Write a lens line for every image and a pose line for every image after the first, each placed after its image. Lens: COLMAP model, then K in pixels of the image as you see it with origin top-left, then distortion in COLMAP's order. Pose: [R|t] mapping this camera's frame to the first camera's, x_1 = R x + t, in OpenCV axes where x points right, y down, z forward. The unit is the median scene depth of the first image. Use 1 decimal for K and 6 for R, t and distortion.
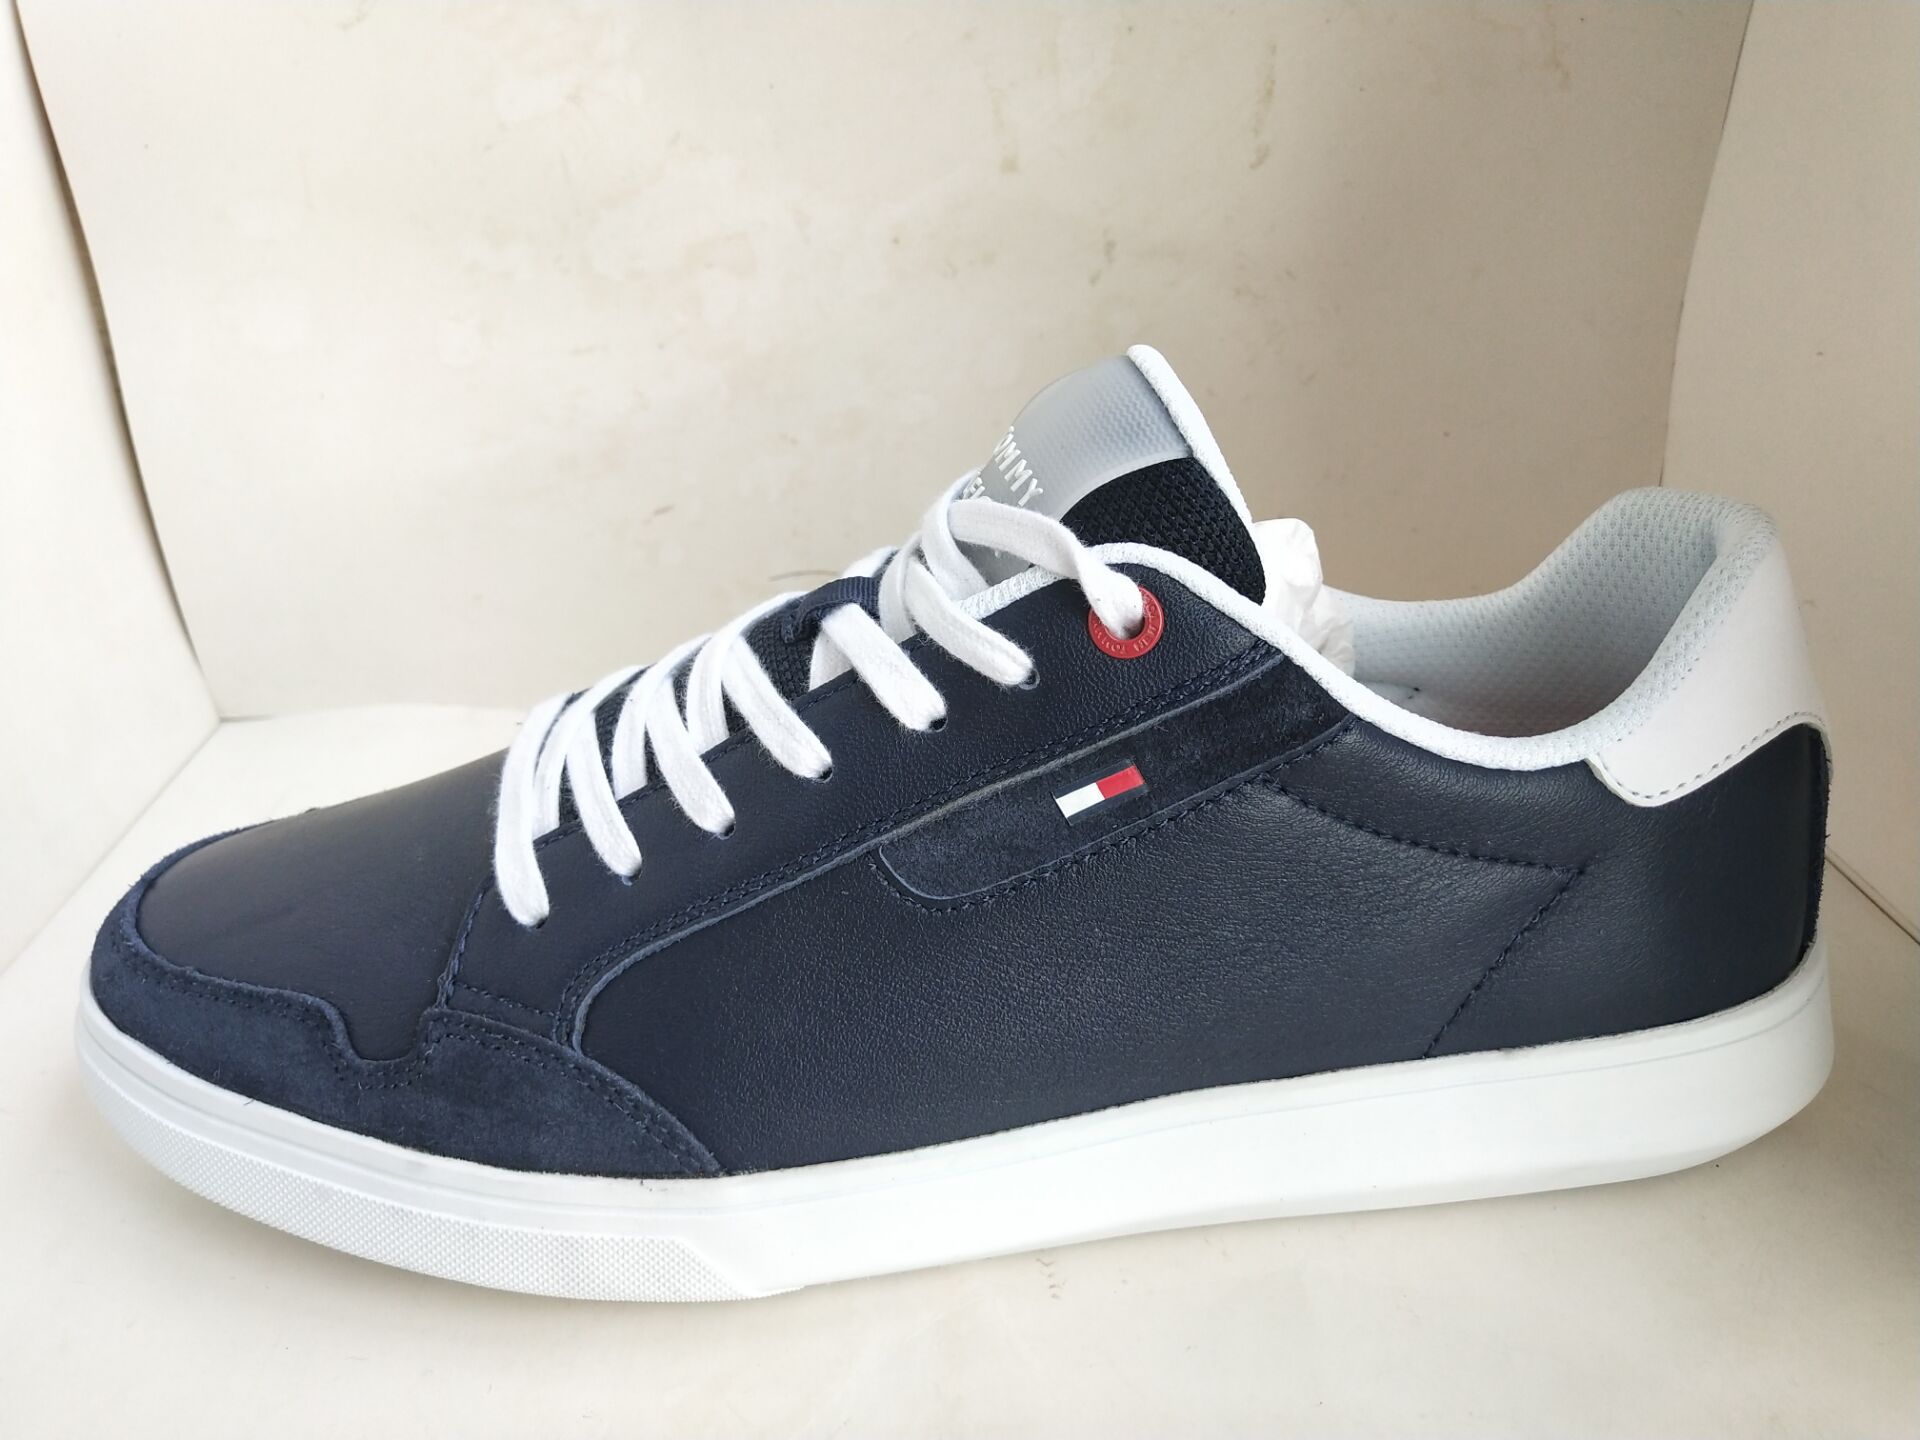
lens RADIAL K [[1606.6, 0, 960.0], [0, 1606.6, 720.0], [0, 0, 1]] dist [-0.001271, 0.010735]
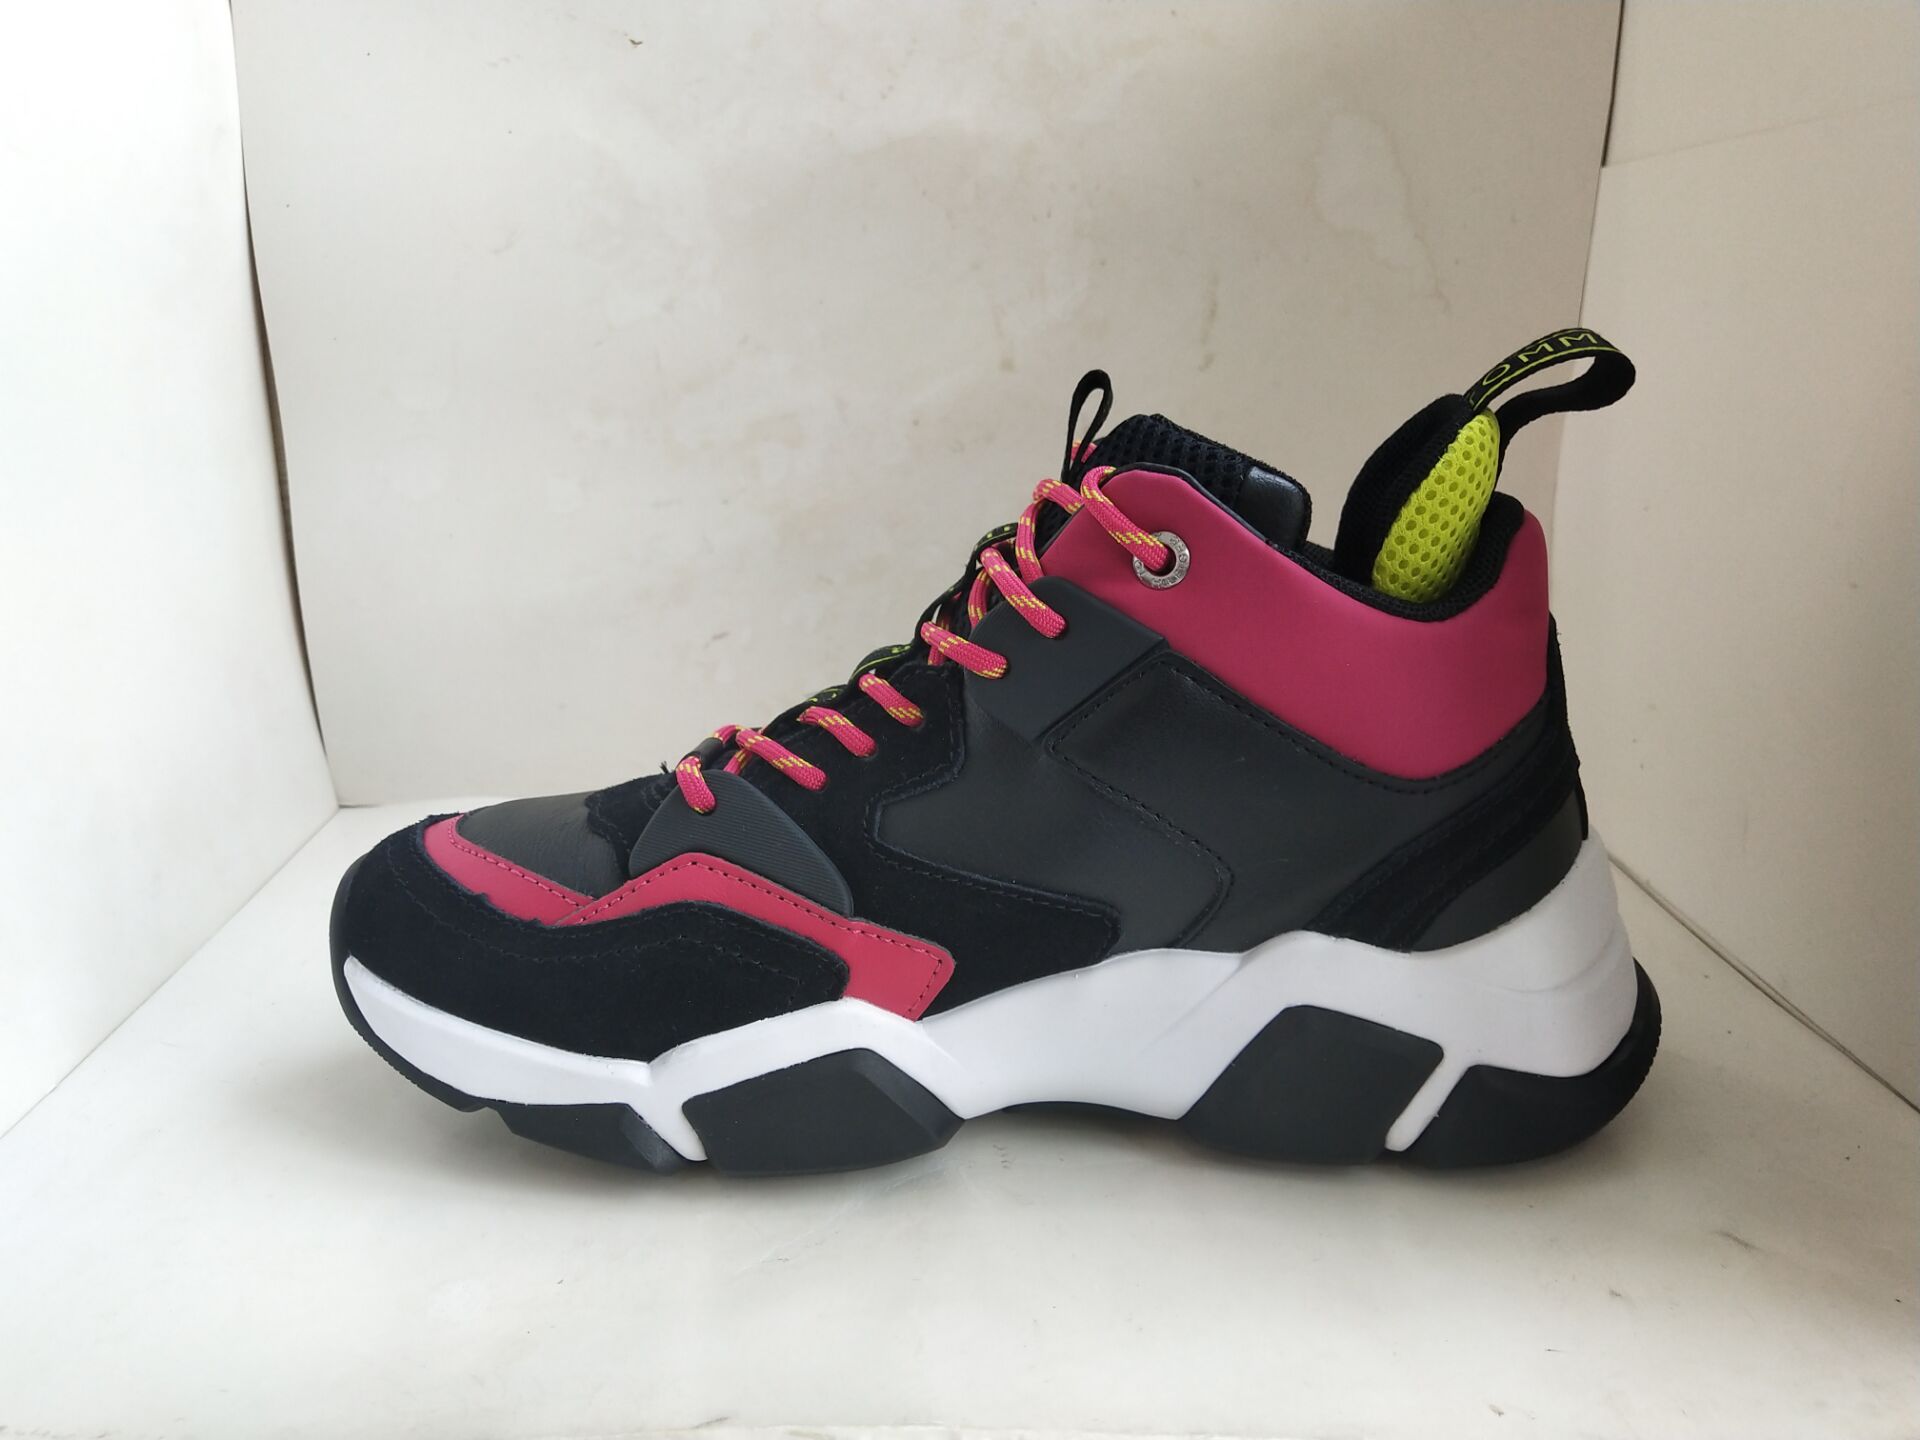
lens RADIAL K [[1660.8, 0, 953.5], [0, 1660.8, 735.9], [0, 0, 1]] dist [0.036549, -0.111053]
pose [[0.999452, 0.020589, -0.025906, 0.028386], [-0.024788, 0.984445, -0.173934, 0.169581], [0.021922, 0.174481, 0.984417, -0.236628]]
